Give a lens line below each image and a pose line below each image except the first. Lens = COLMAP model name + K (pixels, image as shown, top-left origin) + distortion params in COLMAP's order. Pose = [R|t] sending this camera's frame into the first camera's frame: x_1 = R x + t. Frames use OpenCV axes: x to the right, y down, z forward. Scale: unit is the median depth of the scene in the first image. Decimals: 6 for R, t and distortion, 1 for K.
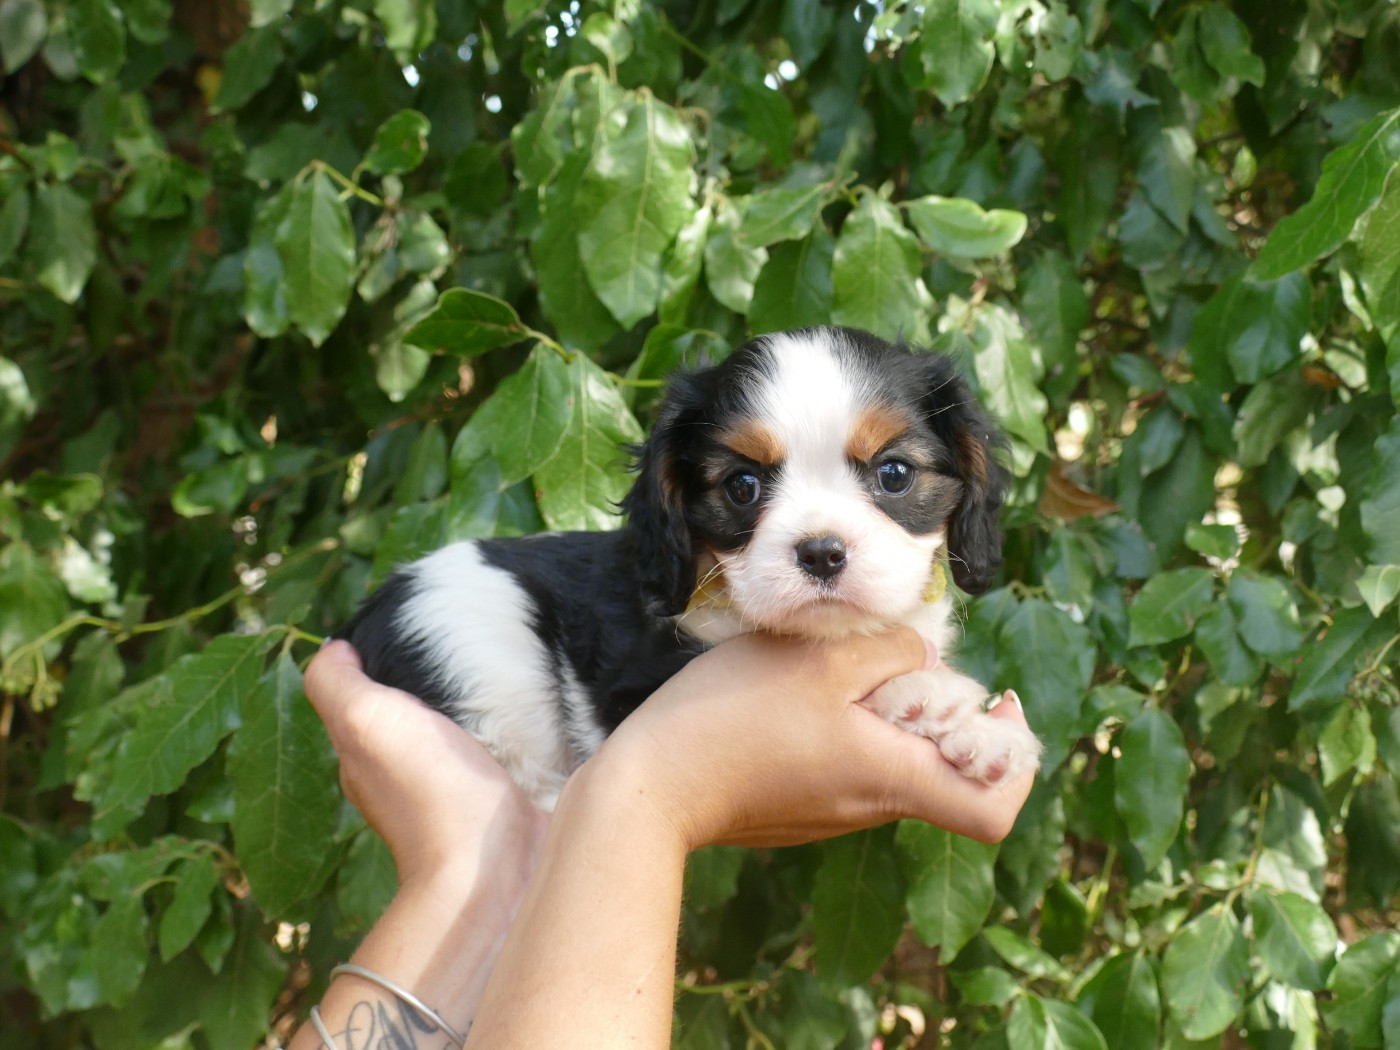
lens RADIAL K [[1811.0, 0, 700.0], [0, 1811.0, 525.0], [0, 0, 1]] dist [-0.103383, 0.118436]
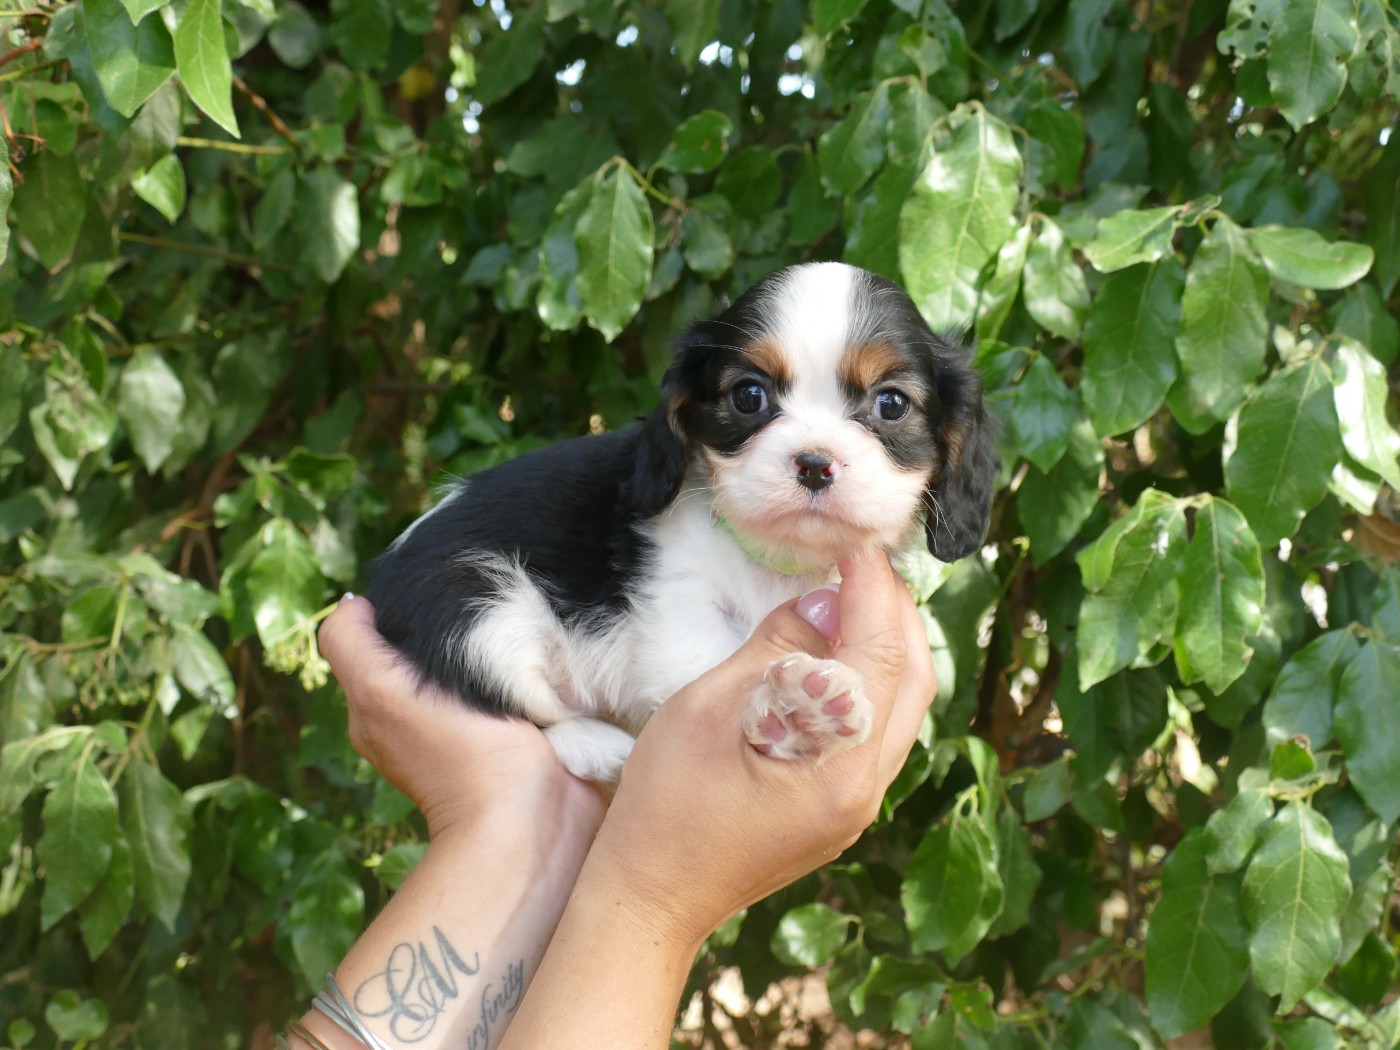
lens RADIAL K [[1747.4, 0, 697.0], [0, 1747.4, 500.6], [0, 0, 1]] dist [-0.176864, 0.436015]
pose [[0.997117, 0.053086, -0.054226, -0.112325], [-0.053680, 0.998513, -0.009549, -0.005352], [0.053638, 0.012433, 0.998483, 0.043211]]
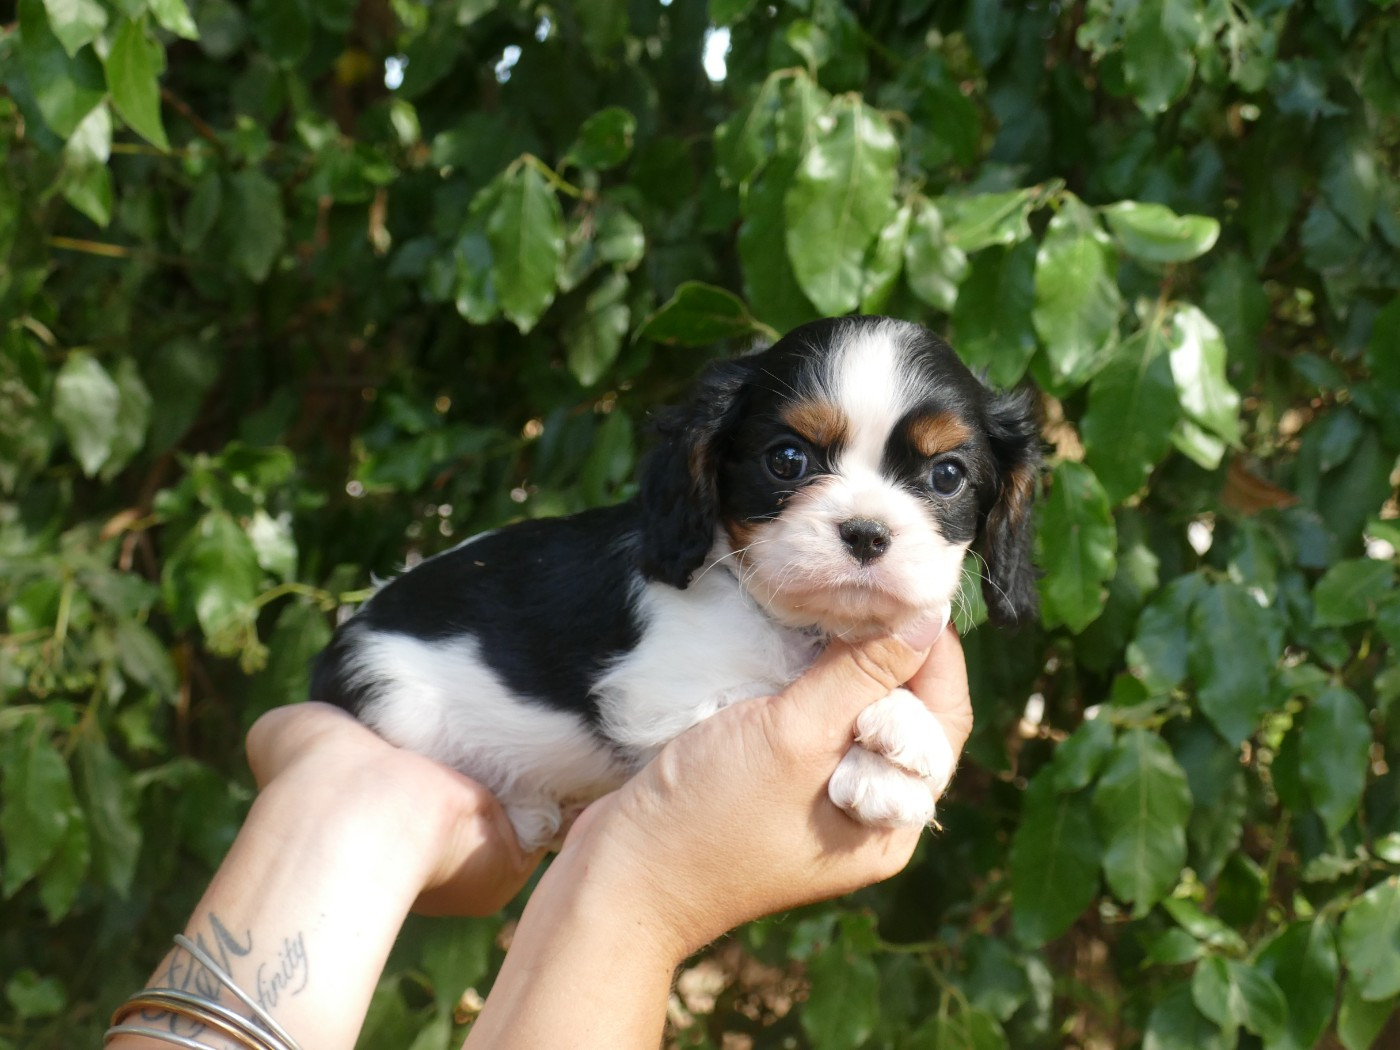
lens RADIAL K [[1933.2, 0, 676.4], [0, 1933.2, 492.0], [0, 0, 1]] dist [-0.040348, -0.085481]
pose [[0.998025, 0.022067, -0.058809, -0.058400], [-0.023087, 0.999594, -0.016720, 0.011658], [0.058416, 0.018045, 0.998129, -0.125404]]
